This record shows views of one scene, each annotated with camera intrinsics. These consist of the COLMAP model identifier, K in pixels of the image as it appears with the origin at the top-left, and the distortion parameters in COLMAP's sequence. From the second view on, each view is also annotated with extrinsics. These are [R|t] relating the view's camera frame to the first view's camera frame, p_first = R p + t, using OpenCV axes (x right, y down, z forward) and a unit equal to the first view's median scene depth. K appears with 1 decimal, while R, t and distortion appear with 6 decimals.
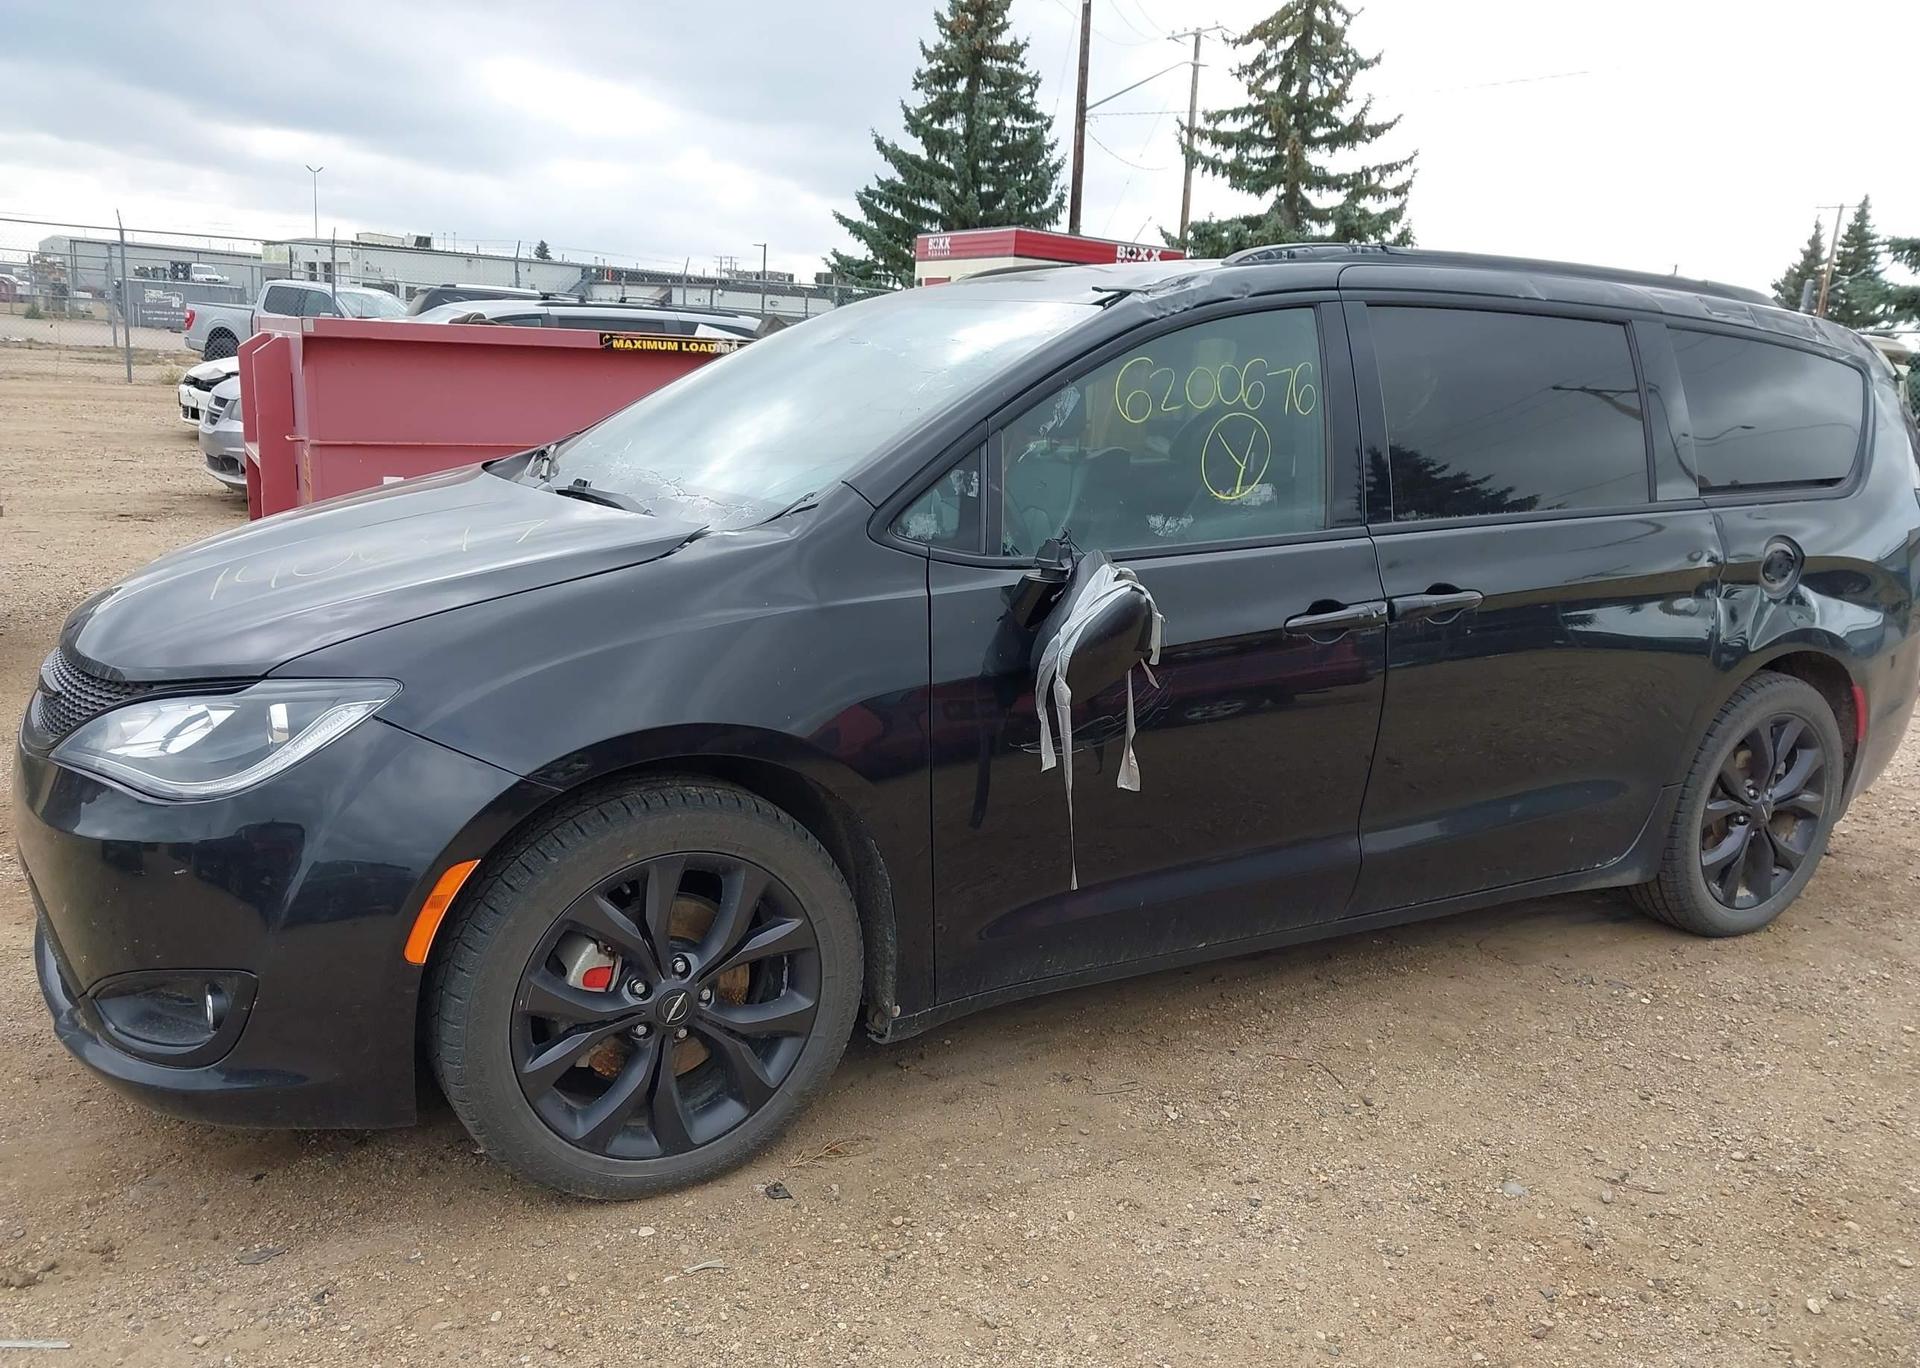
lens RADIAL K [[1655.4, 0, 918.6], [0, 1655.4, 679.8], [0, 0, 1]] dist [0.000351, -0.001014]
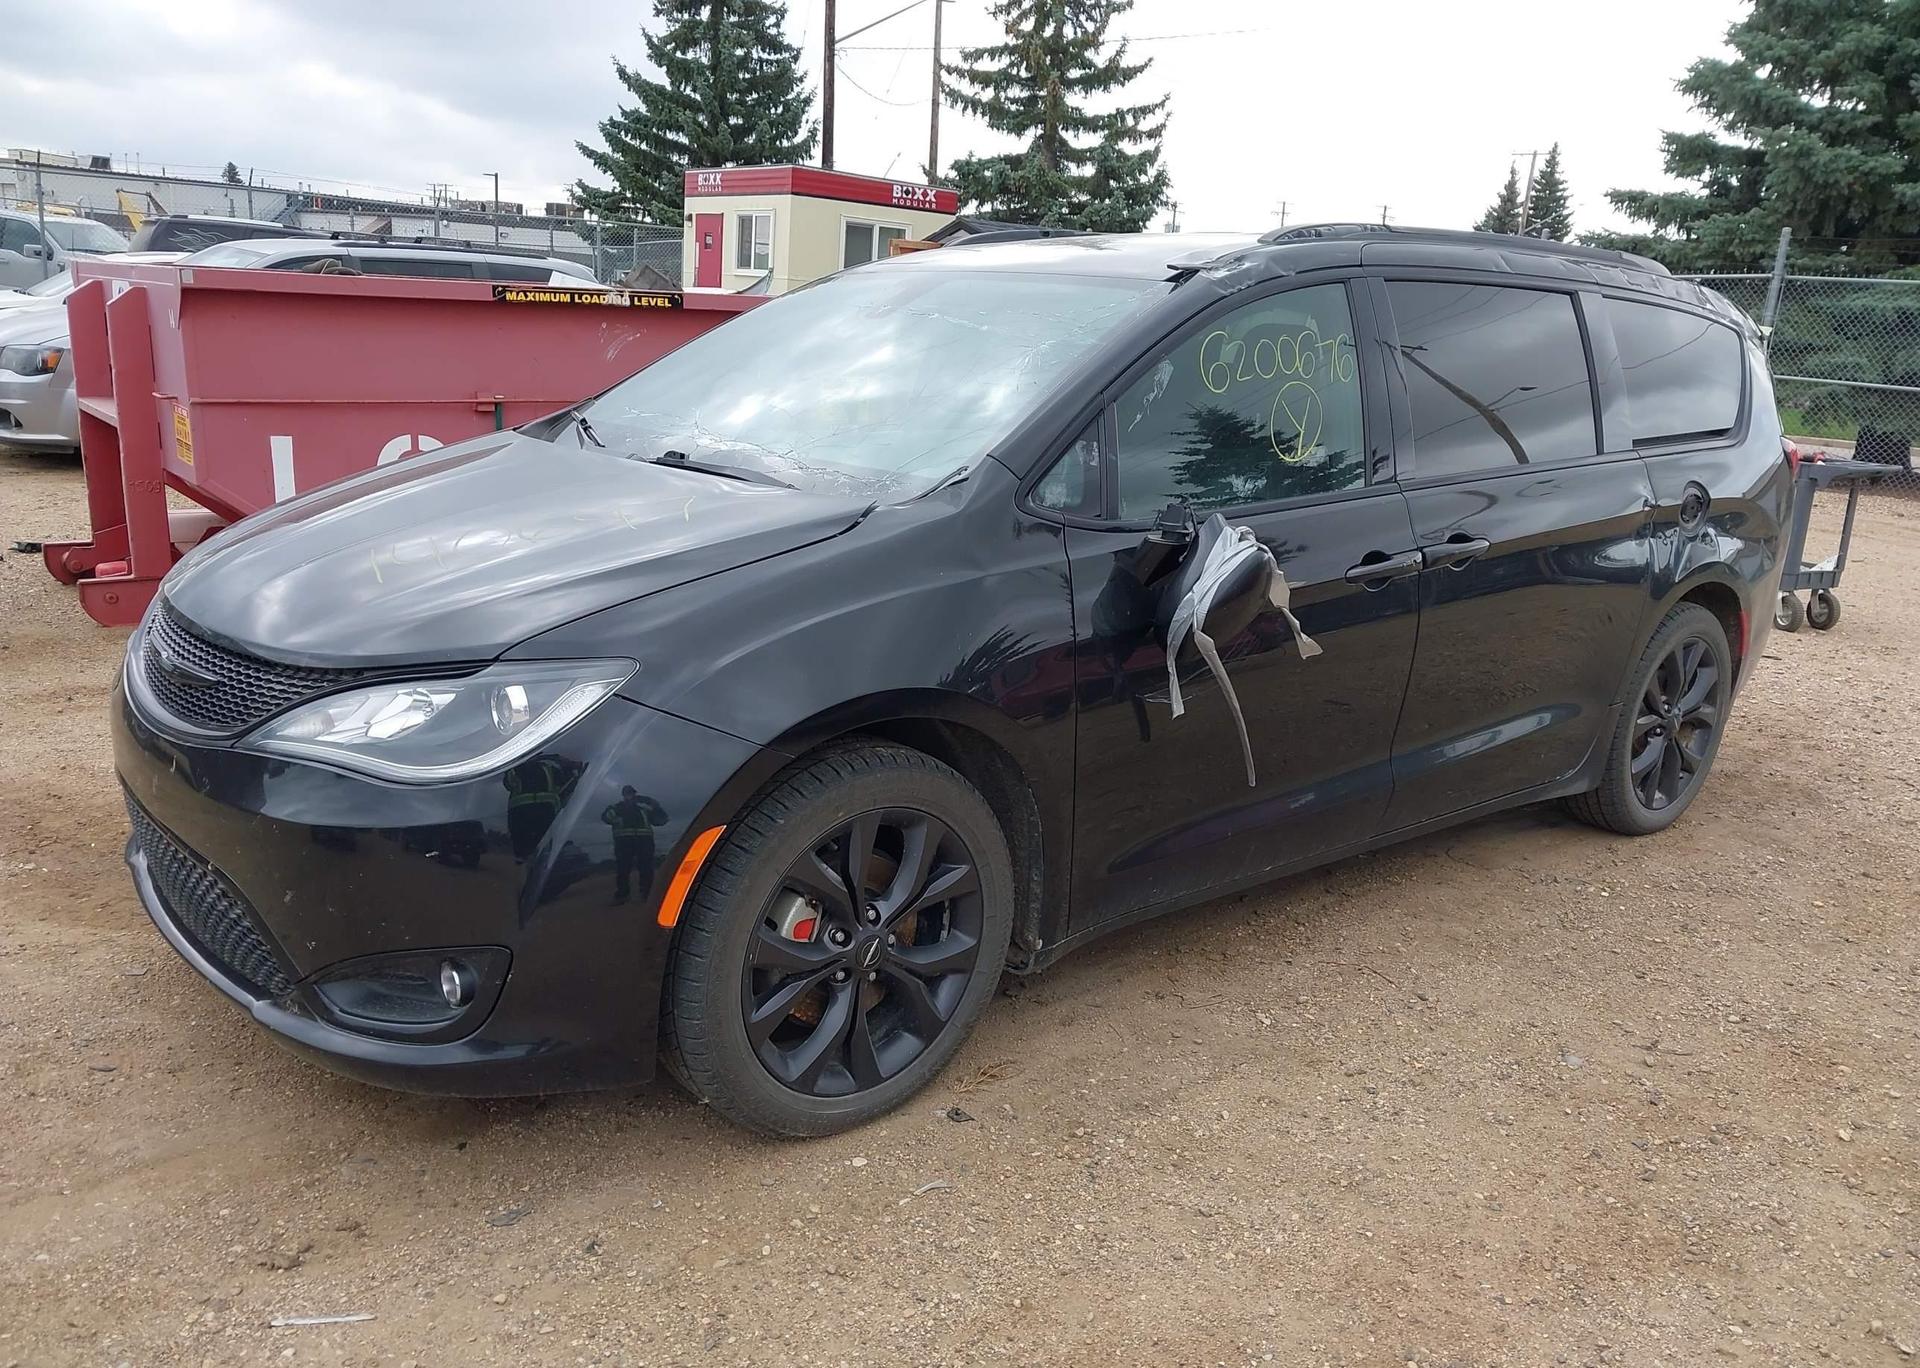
lens RADIAL K [[1652.7, 0, 960.0], [0, 1652.7, 684.0], [0, 0, 1]] dist [0.002859, 0.002555]
pose [[0.983642, -0.039108, 0.175837, -0.175161], [0.031931, 0.998545, 0.043458, -0.012887], [-0.177281, -0.037132, 0.983460, -0.033399]]
